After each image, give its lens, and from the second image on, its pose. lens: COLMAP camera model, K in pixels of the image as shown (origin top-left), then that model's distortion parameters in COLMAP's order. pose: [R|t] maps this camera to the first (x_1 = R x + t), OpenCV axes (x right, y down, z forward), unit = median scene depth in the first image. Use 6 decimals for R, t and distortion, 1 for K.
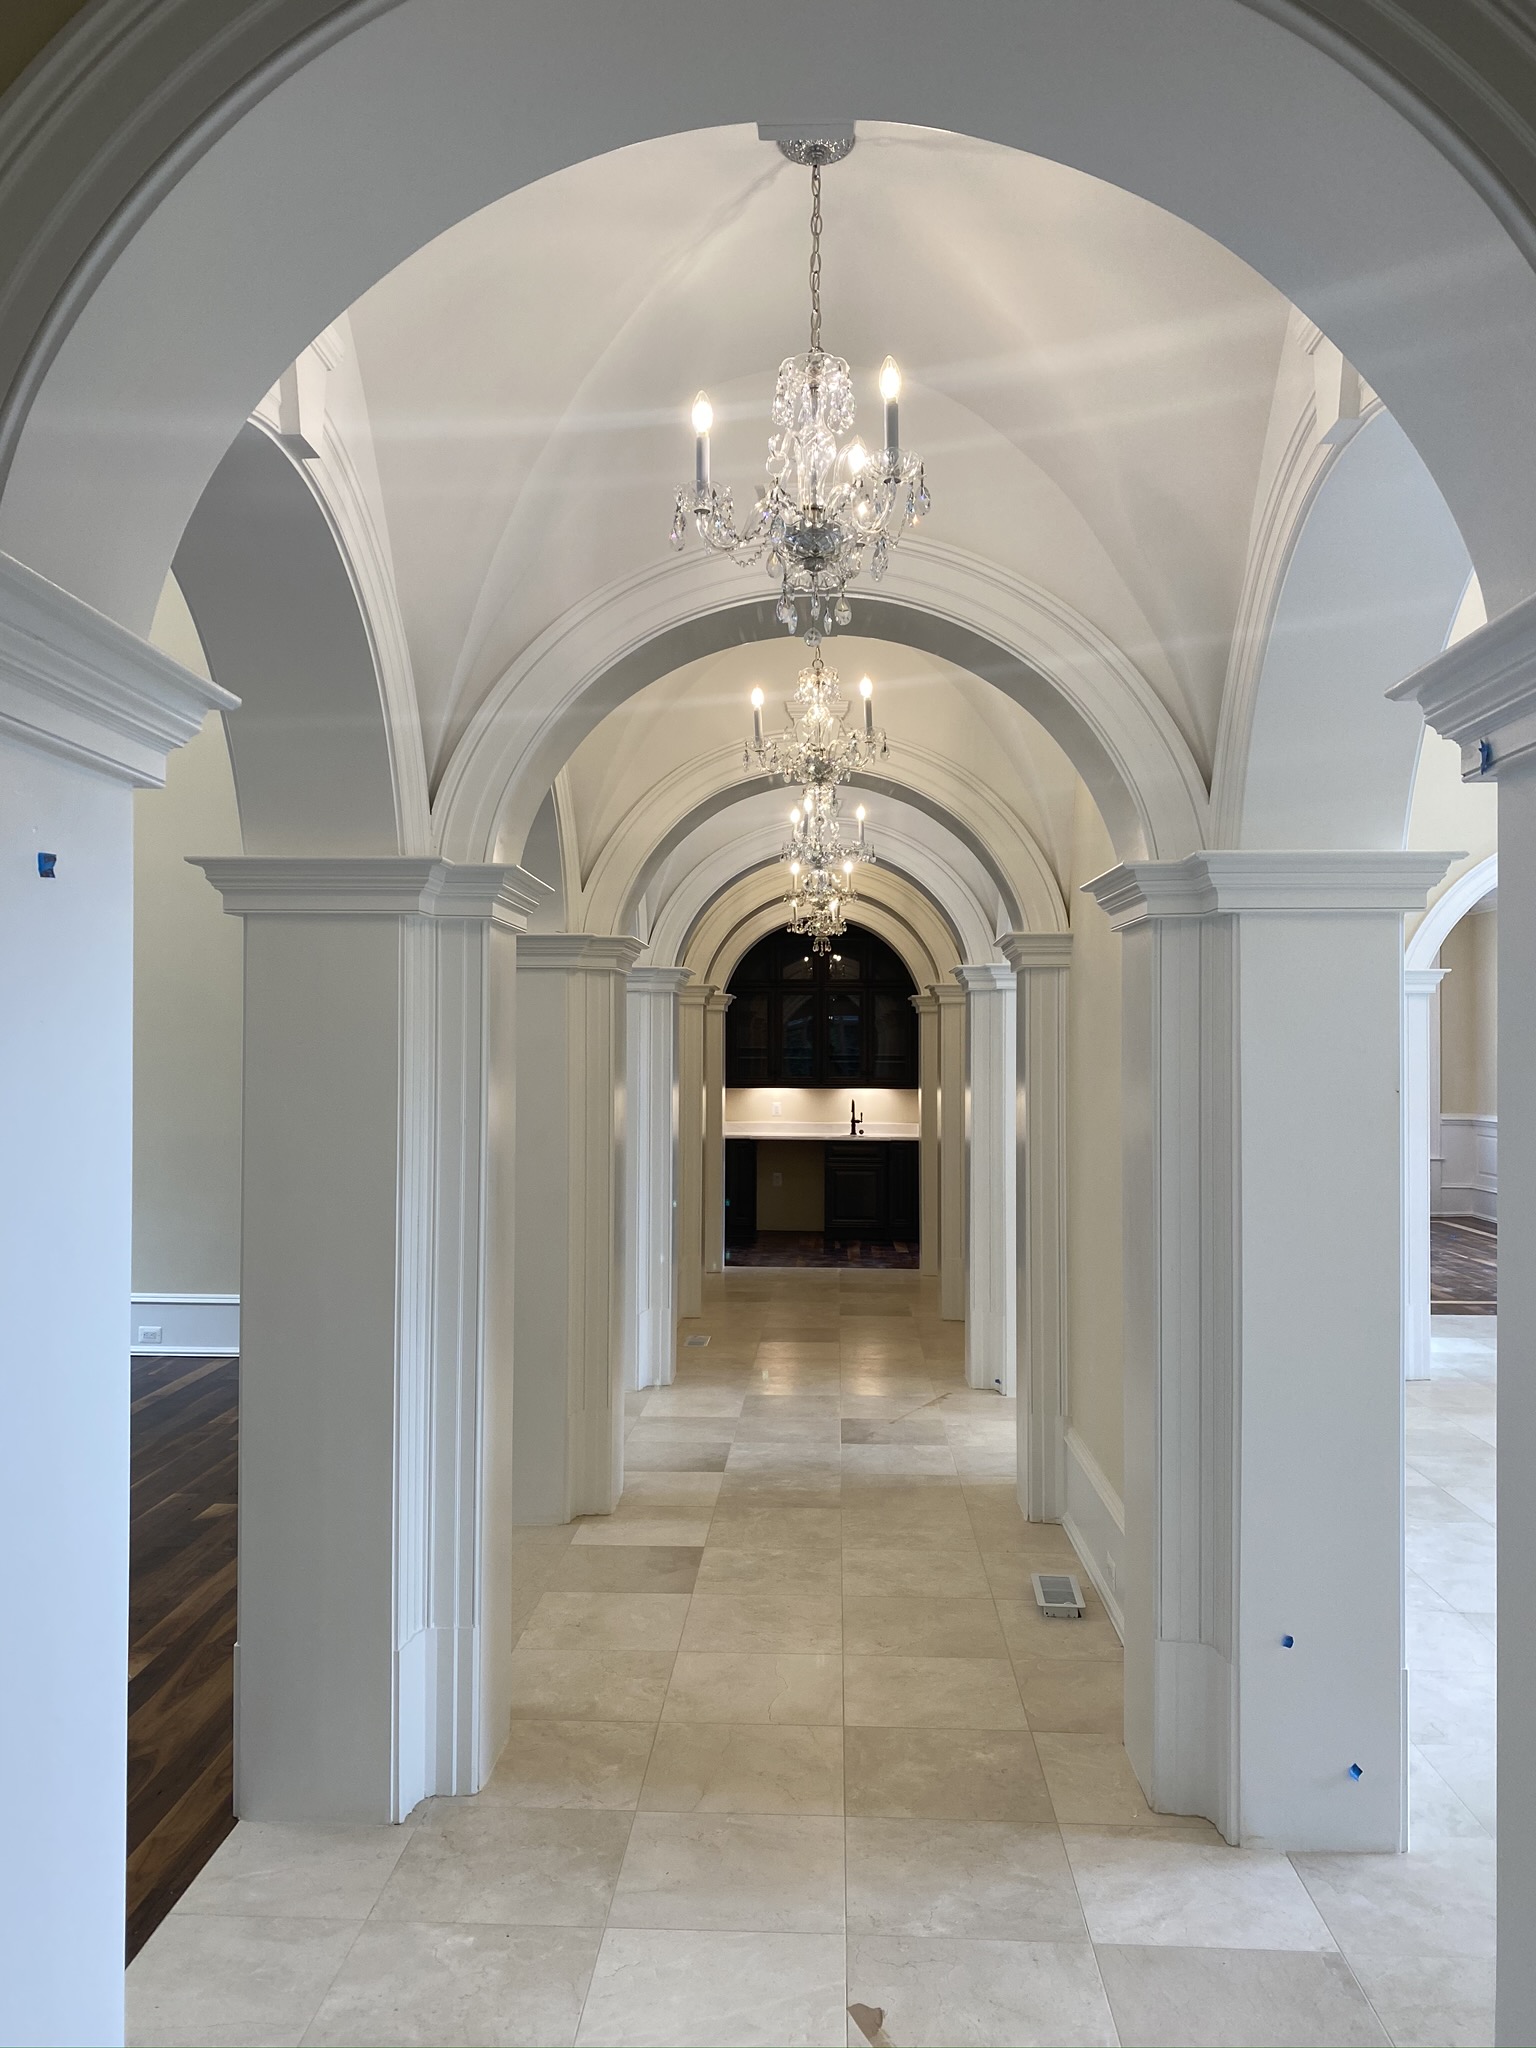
lens RADIAL K [[1552.8, 0, 768.0], [0, 1552.8, 1024.0], [0, 0, 1]] dist [0.052379, -0.029325]
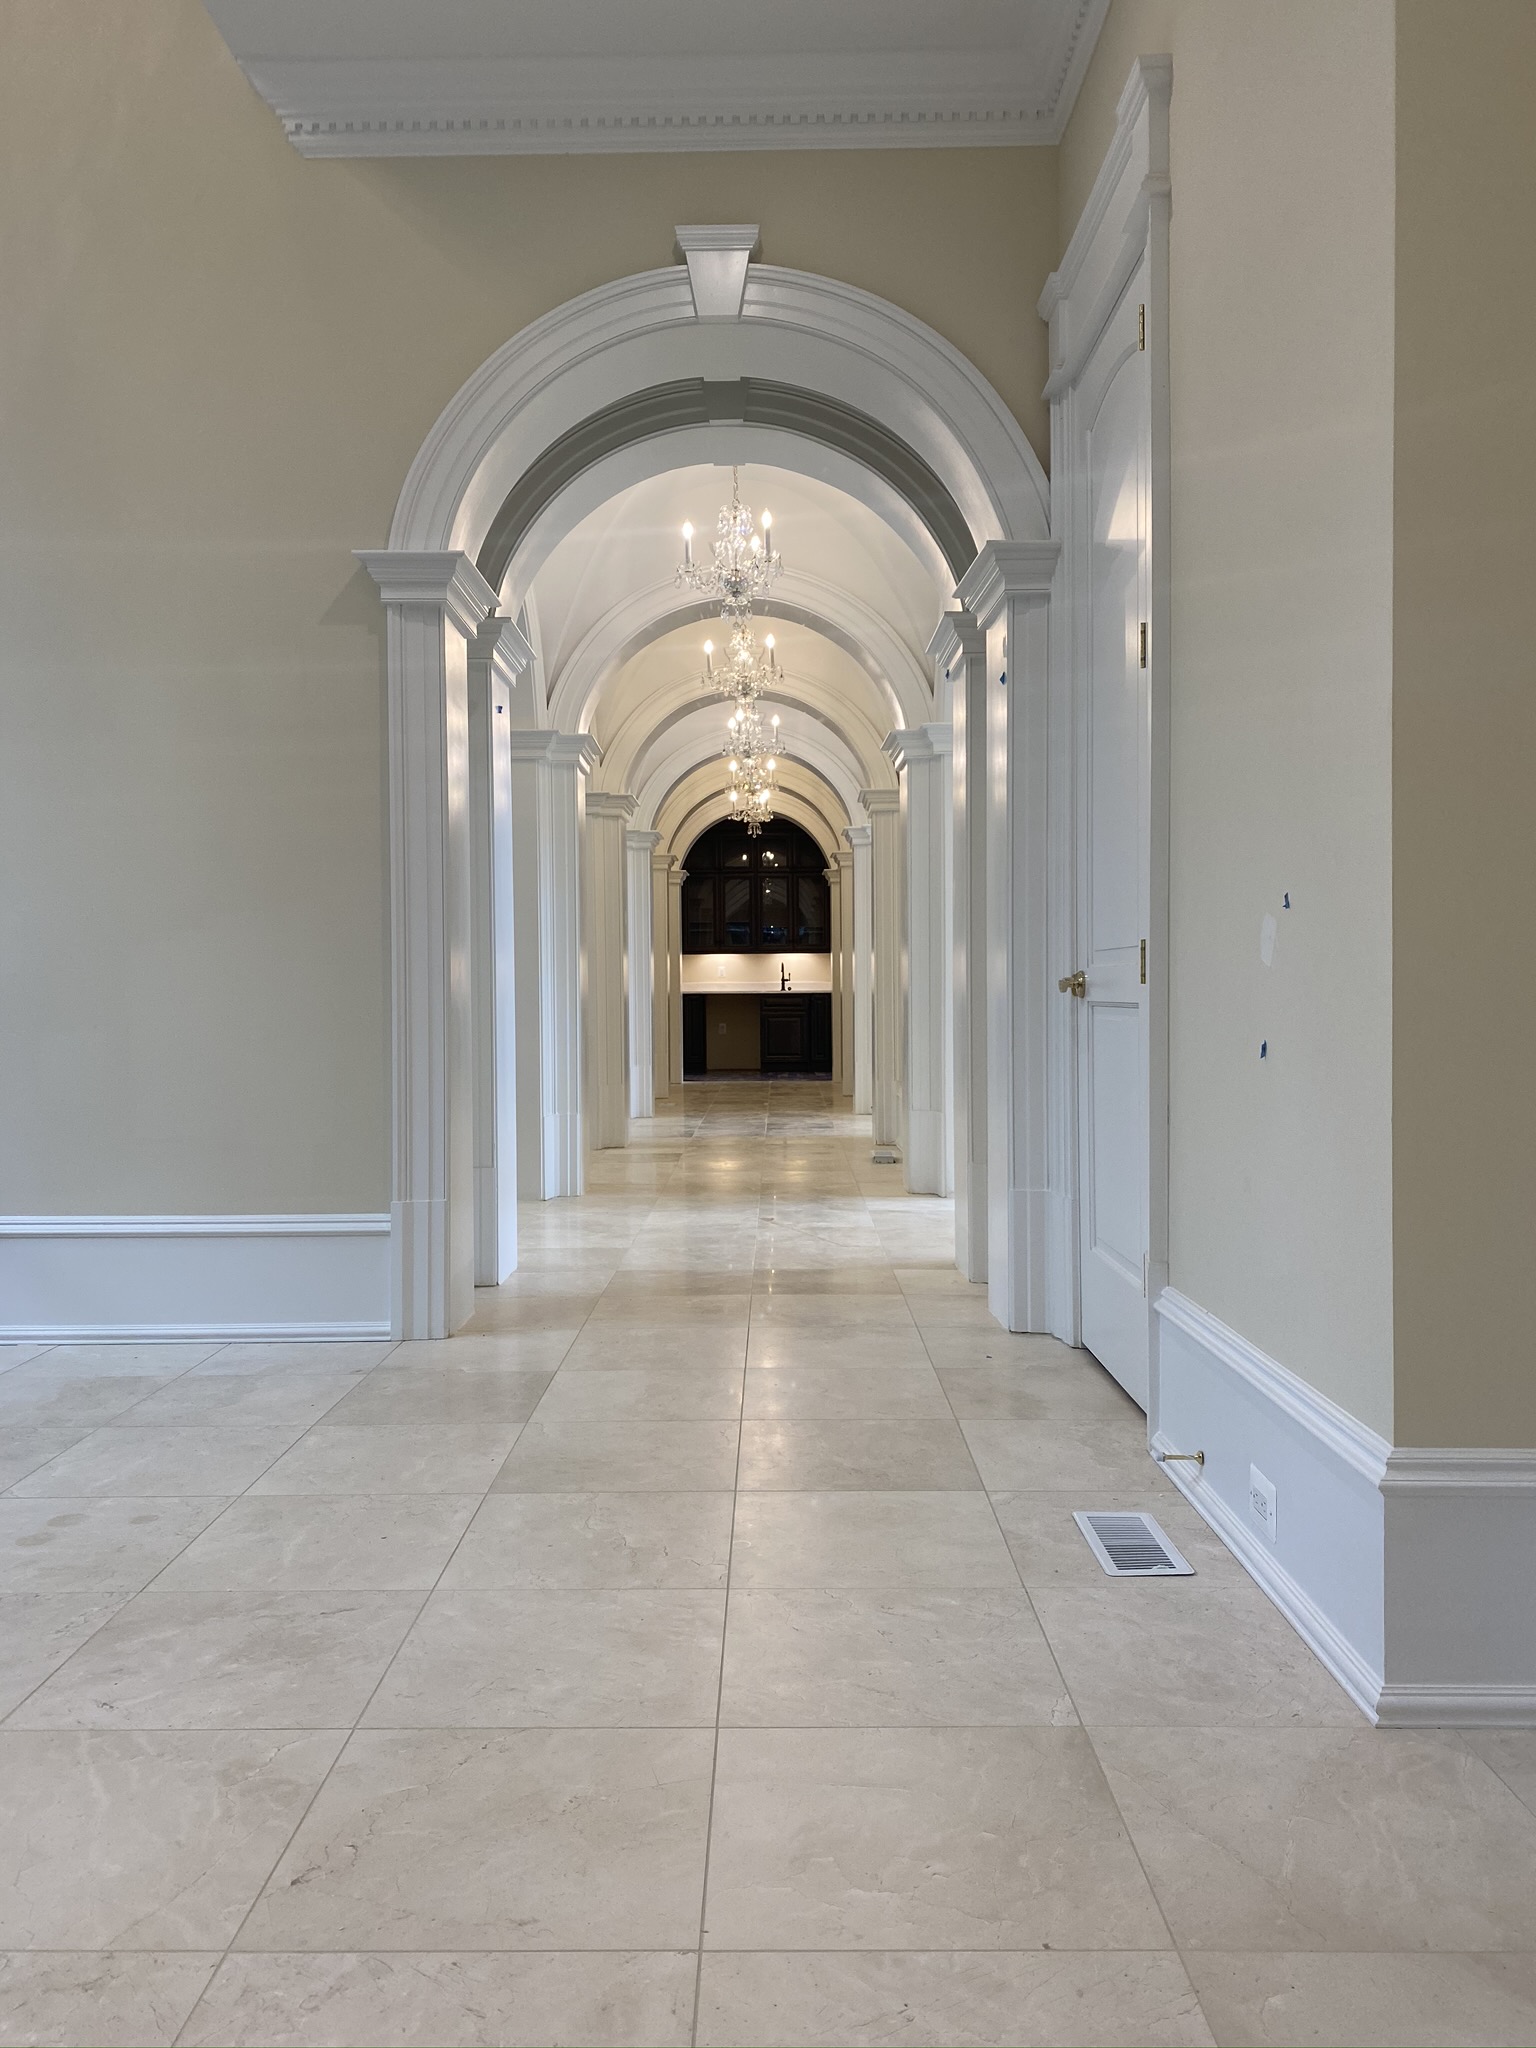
lens RADIAL K [[1544.9, 0, 757.2], [0, 1544.9, 1029.9], [0, 0, 1]] dist [0.069113, -0.069157]
pose [[0.999484, -0.013081, 0.029325, -0.006059], [0.011723, 0.998871, 0.046028, 0.094753], [-0.029894, -0.045660, 0.998510, -0.513412]]
